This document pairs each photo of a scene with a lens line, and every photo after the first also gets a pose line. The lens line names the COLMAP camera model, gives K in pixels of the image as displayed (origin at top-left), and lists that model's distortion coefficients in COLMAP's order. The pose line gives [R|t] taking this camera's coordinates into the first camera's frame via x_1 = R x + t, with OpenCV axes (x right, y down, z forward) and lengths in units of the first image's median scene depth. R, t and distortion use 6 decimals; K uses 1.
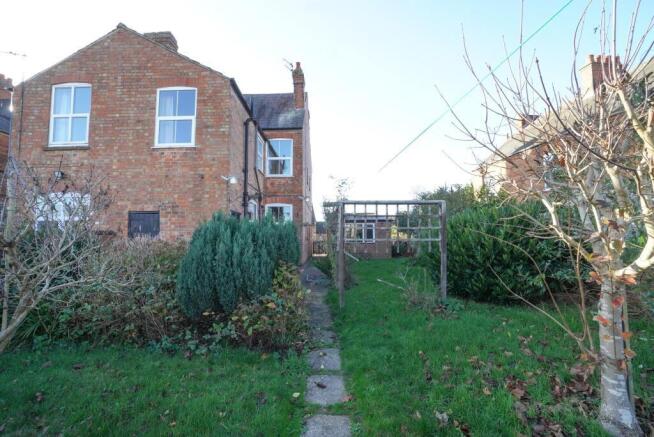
lens RADIAL K [[292.9, 0, 325.3], [0, 292.9, 217.5], [0, 0, 1]] dist [-0.000706, -0.000104]
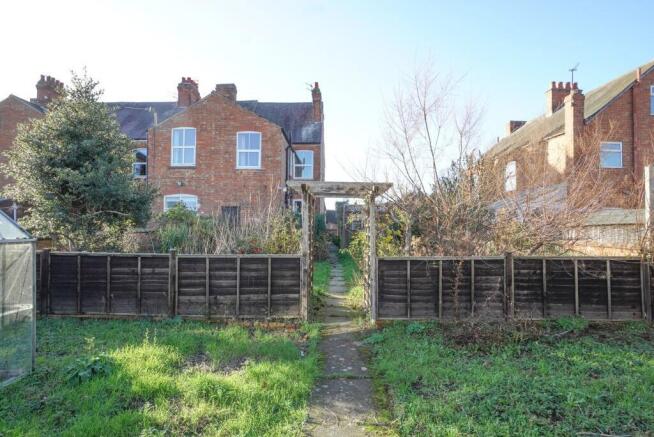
lens RADIAL K [[358.9, 0, 327.7], [0, 358.9, 220.5], [0, 0, 1]] dist [0.000432, -0.000014]
pose [[0.999593, 0.015695, -0.023832, -0.002669], [-0.014737, 0.999097, 0.039849, -0.024968], [0.024436, -0.039482, 0.998921, -0.906896]]
